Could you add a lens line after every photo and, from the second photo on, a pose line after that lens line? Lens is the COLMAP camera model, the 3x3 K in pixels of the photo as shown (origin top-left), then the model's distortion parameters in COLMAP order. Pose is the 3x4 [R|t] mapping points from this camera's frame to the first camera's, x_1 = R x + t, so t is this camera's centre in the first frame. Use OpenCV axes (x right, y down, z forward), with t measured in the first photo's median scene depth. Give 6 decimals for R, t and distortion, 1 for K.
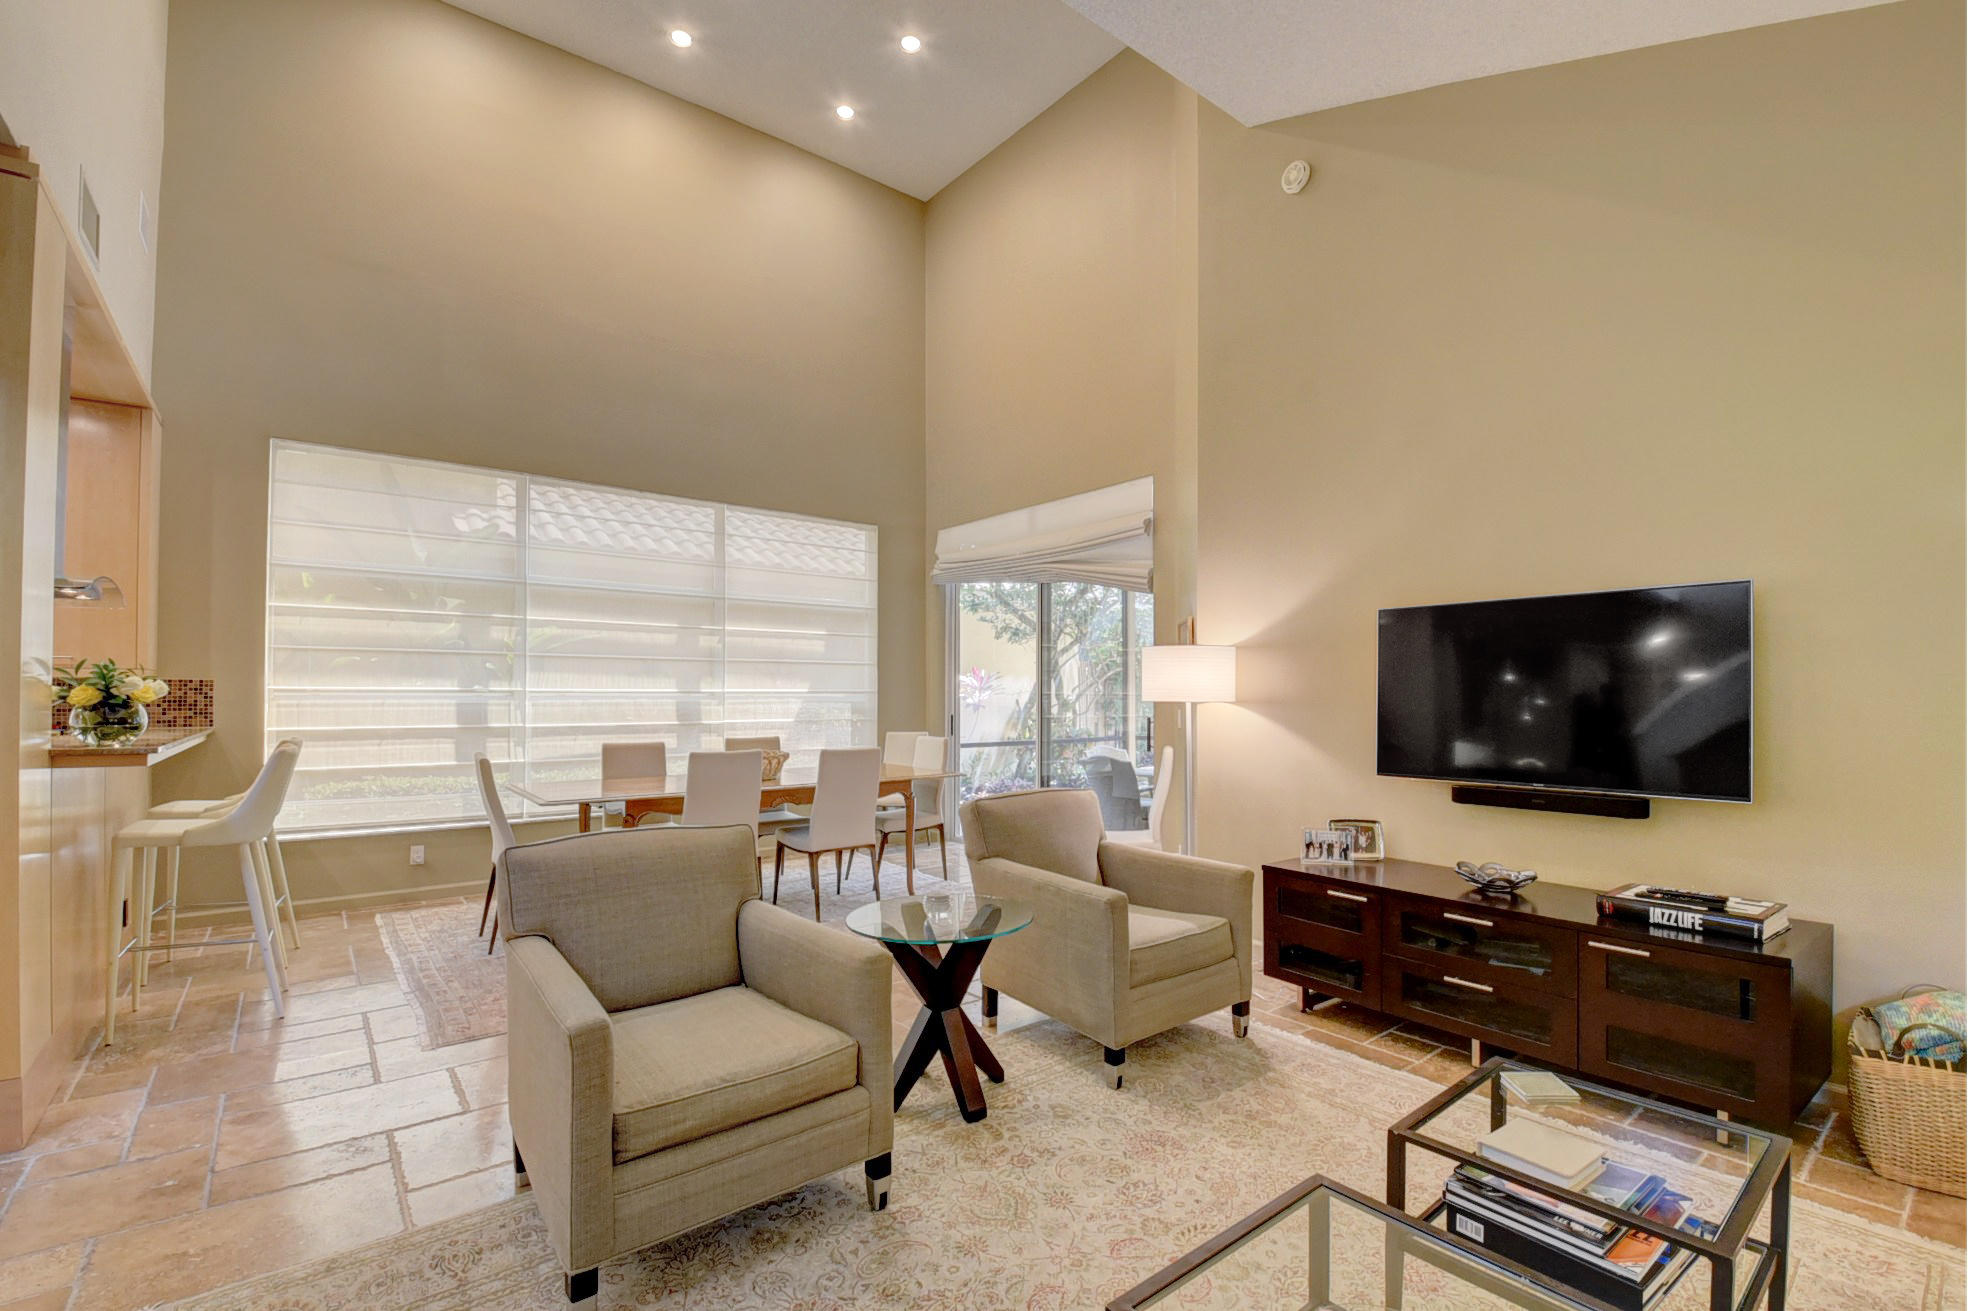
lens RADIAL K [[873.0, 0, 1009.4], [0, 873.0, 688.2], [0, 0, 1]] dist [-0.013080, -0.001406]
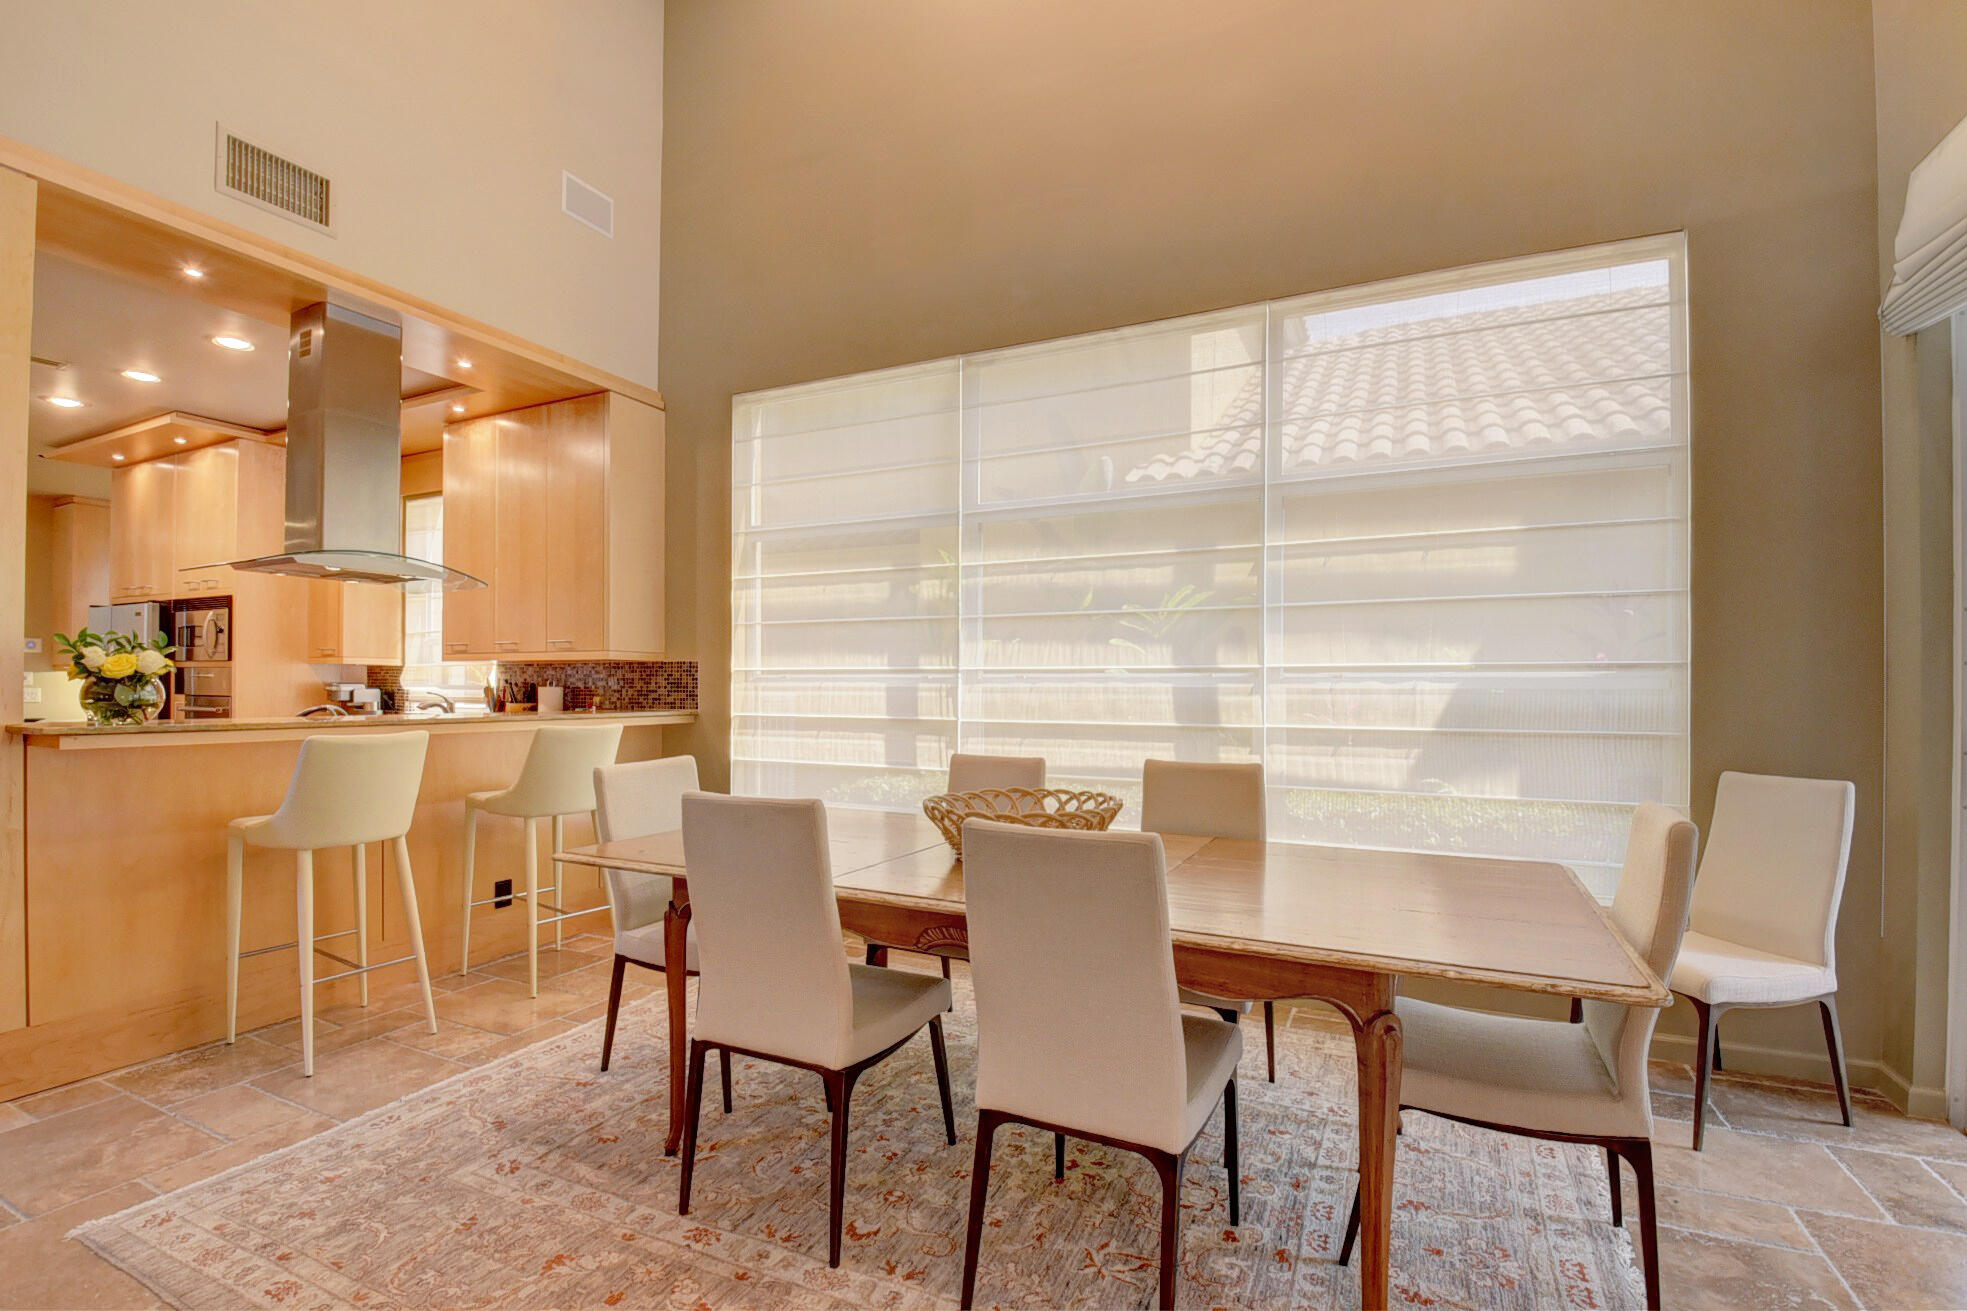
lens RADIAL K [[872.5, 0, 984.6], [0, 872.5, 688.4], [0, 0, 1]] dist [-0.013080, -0.001406]
pose [[0.420881, -0.001732, -0.907114, 0.096430], [0.002759, 0.999996, -0.000629, 0.022683], [0.907112, -0.002238, 0.420884, 0.908582]]
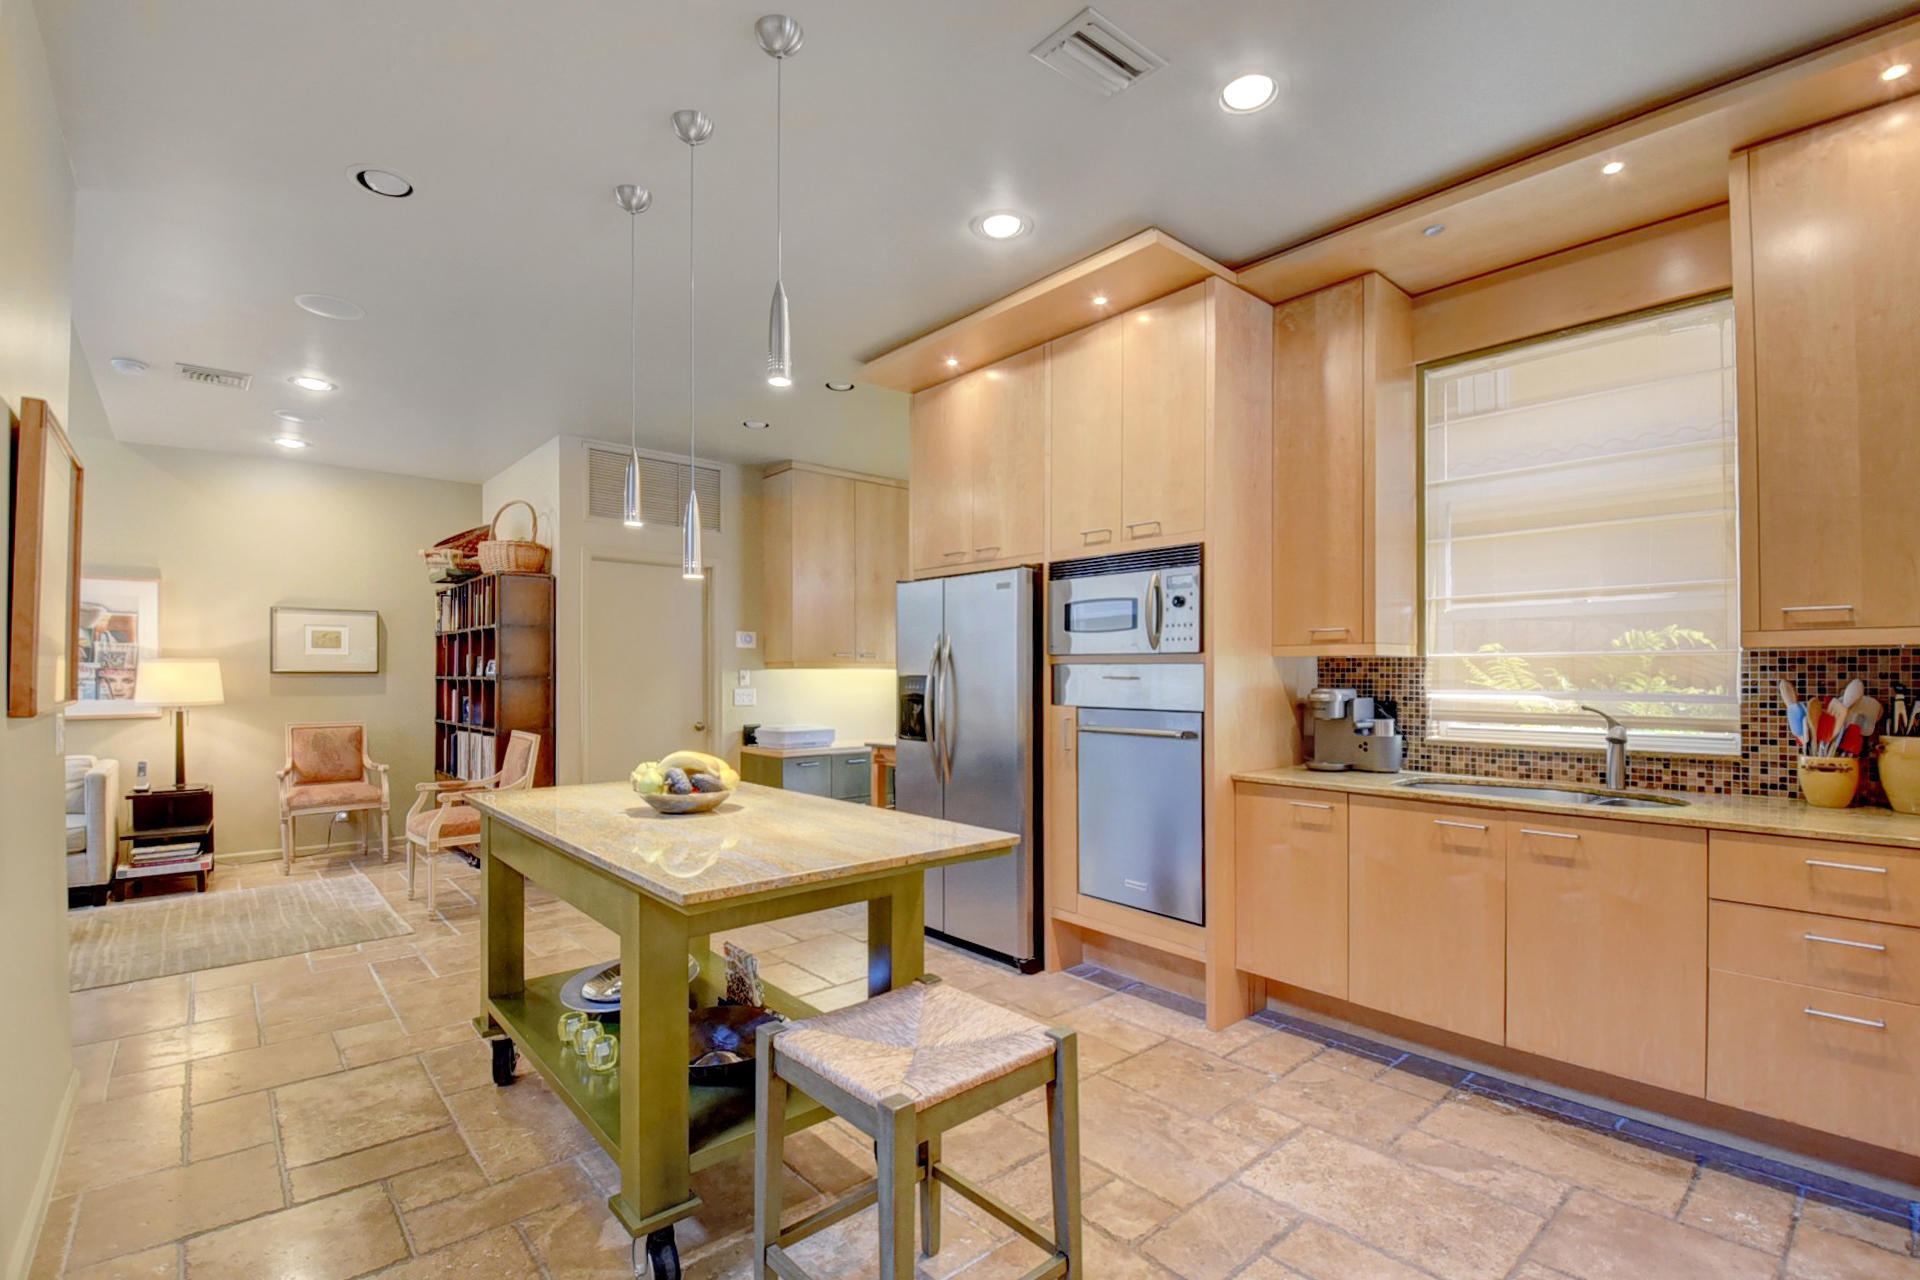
lens RADIAL K [[851.7, 0, 980.5], [0, 851.7, 668.7], [0, 0, 1]] dist [-0.013080, -0.001406]
pose [[0.053847, -0.006726, -0.998527, -0.695725], [0.011526, 0.999915, -0.006114, -0.003069], [0.998483, -0.011180, 0.053920, 0.280936]]
